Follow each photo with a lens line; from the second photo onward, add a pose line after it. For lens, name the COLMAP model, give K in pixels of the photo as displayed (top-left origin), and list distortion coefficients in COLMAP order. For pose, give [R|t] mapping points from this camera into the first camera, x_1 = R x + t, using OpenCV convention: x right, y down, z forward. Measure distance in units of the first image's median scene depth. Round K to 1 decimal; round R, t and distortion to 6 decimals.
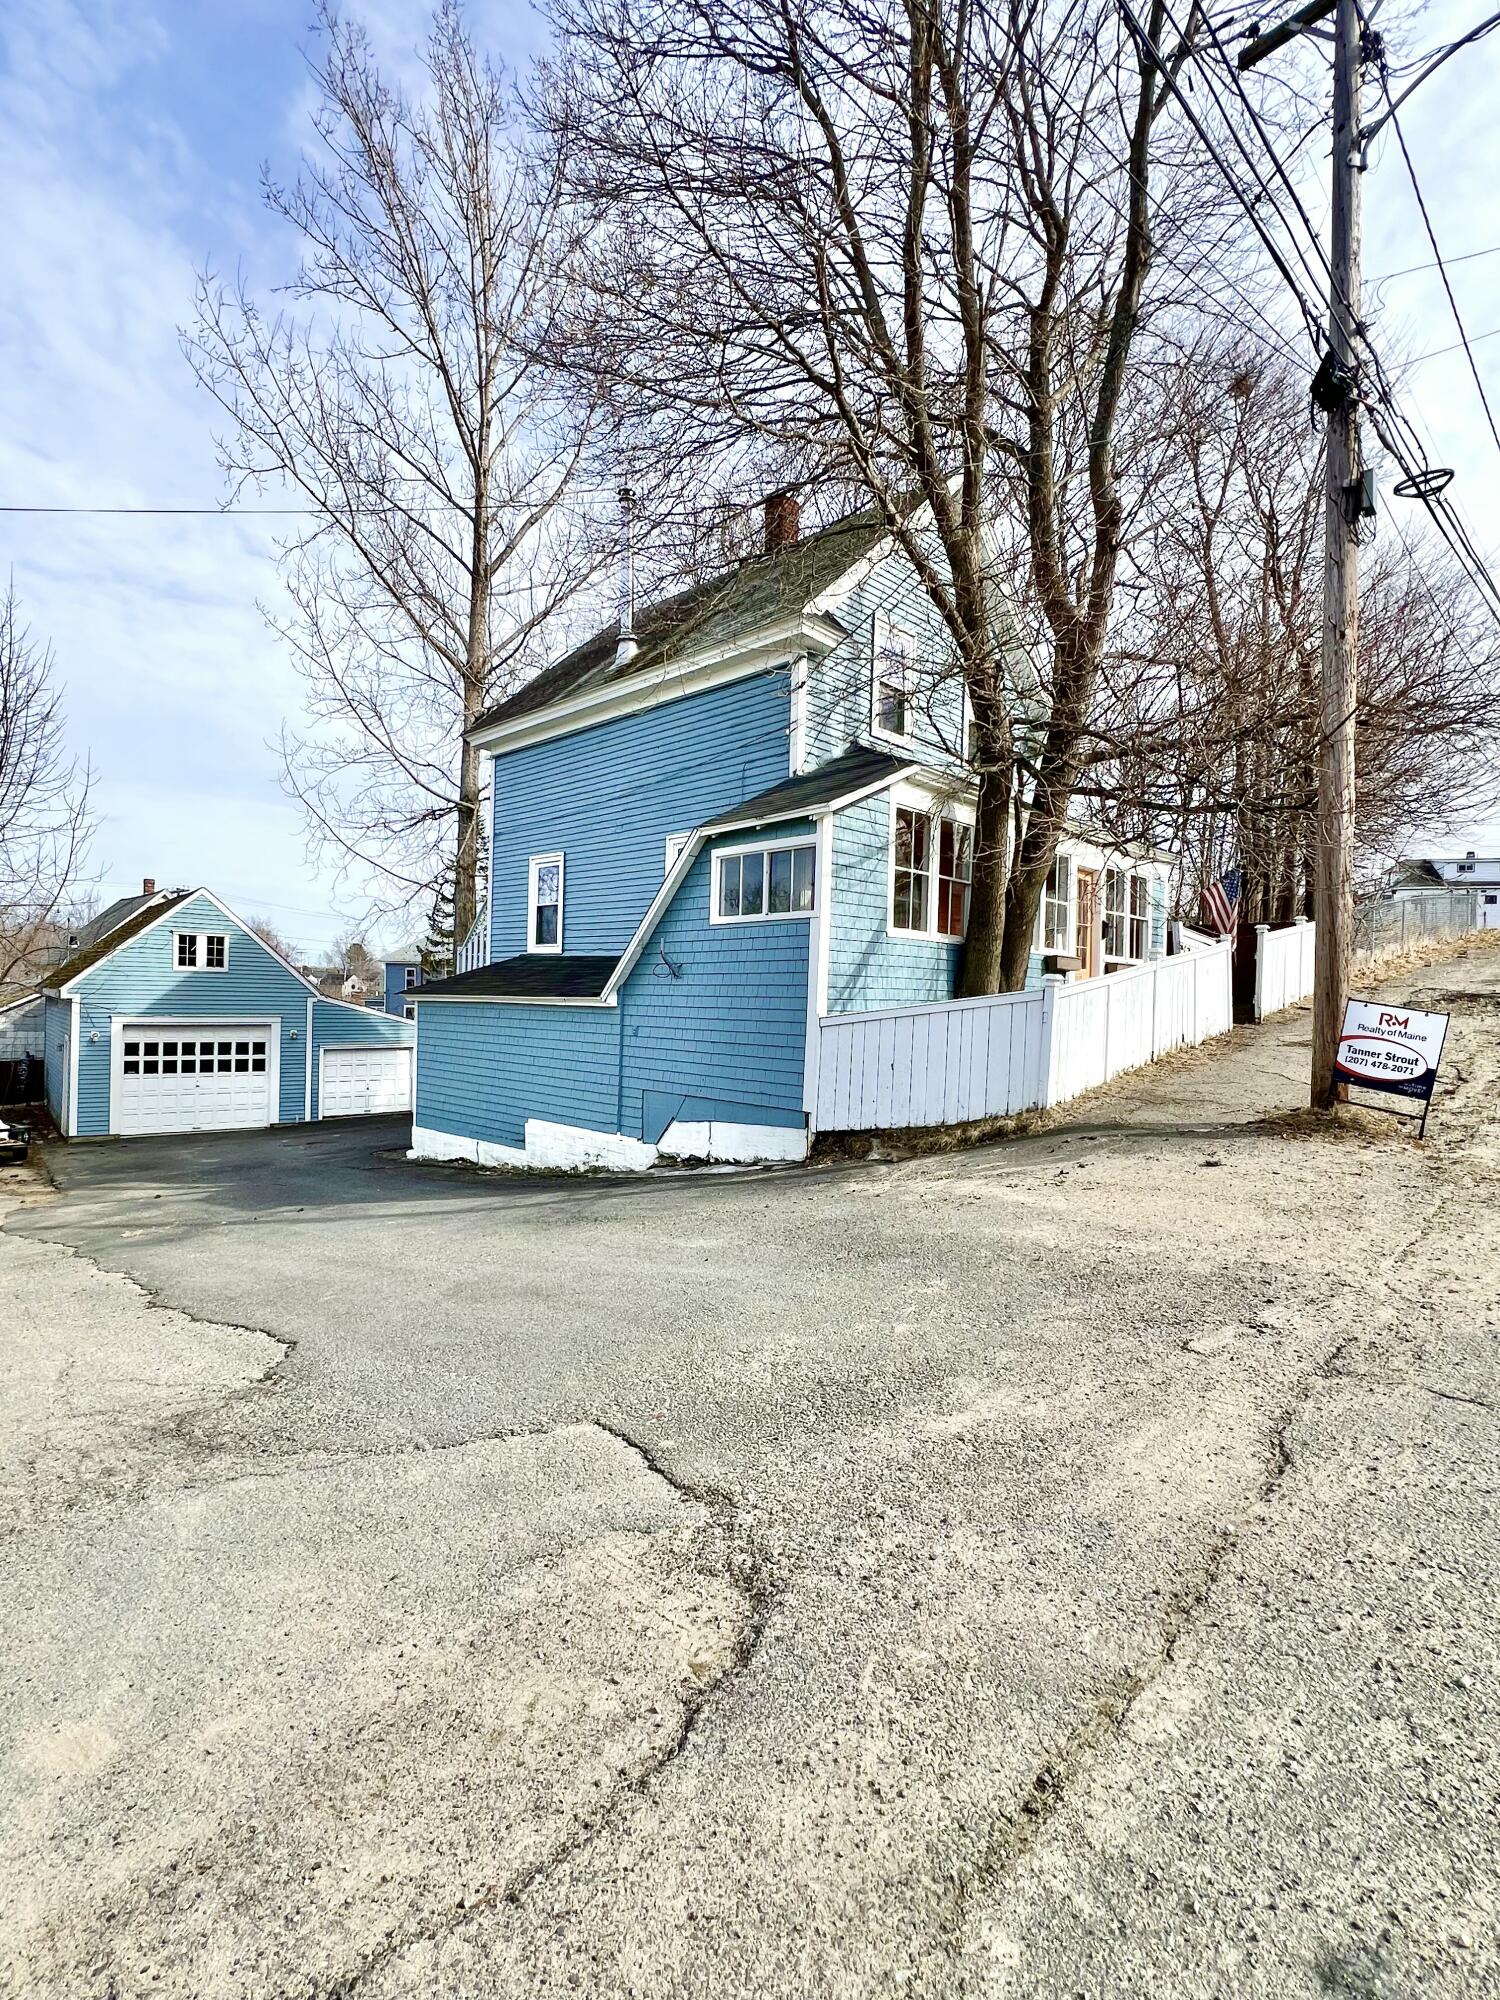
lens RADIAL K [[943.7, 0, 755.6], [0, 943.7, 1000.9], [0, 0, 1]] dist [0.001864, -0.000086]
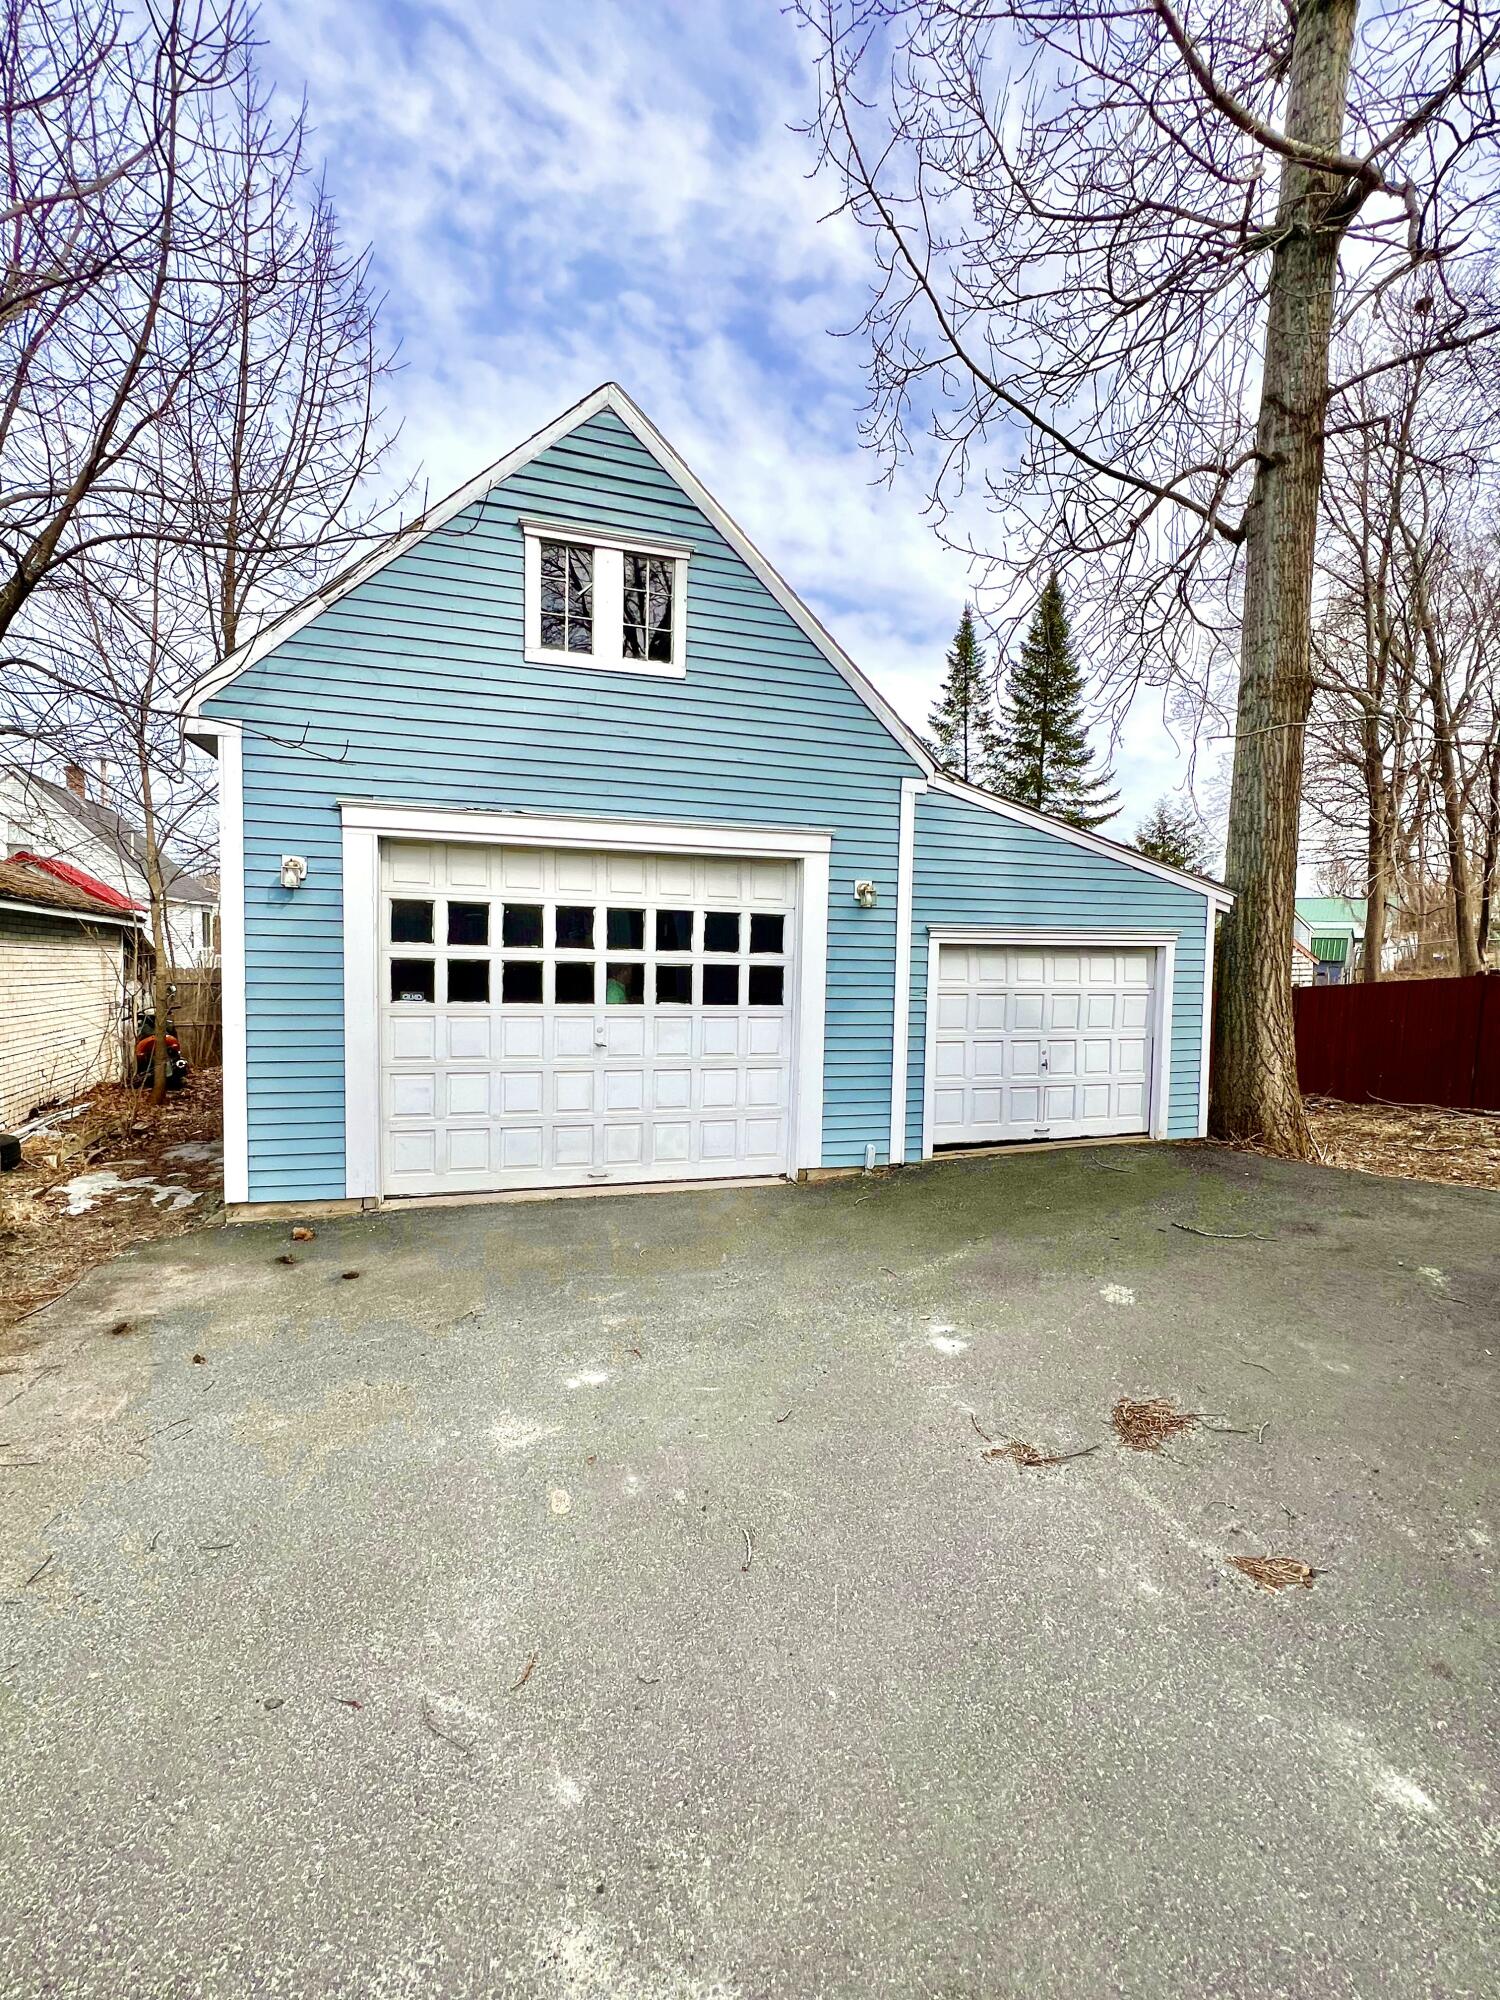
lens RADIAL K [[883.9, 0, 749.6], [0, 883.9, 1001.9], [0, 0, 1]] dist [-0.002017, 0.001052]
pose [[0.913218, 0.030246, -0.406346, -0.423523], [-0.004634, 0.997948, 0.063867, 0.056166], [0.407444, -0.056442, 0.911484, 0.748236]]
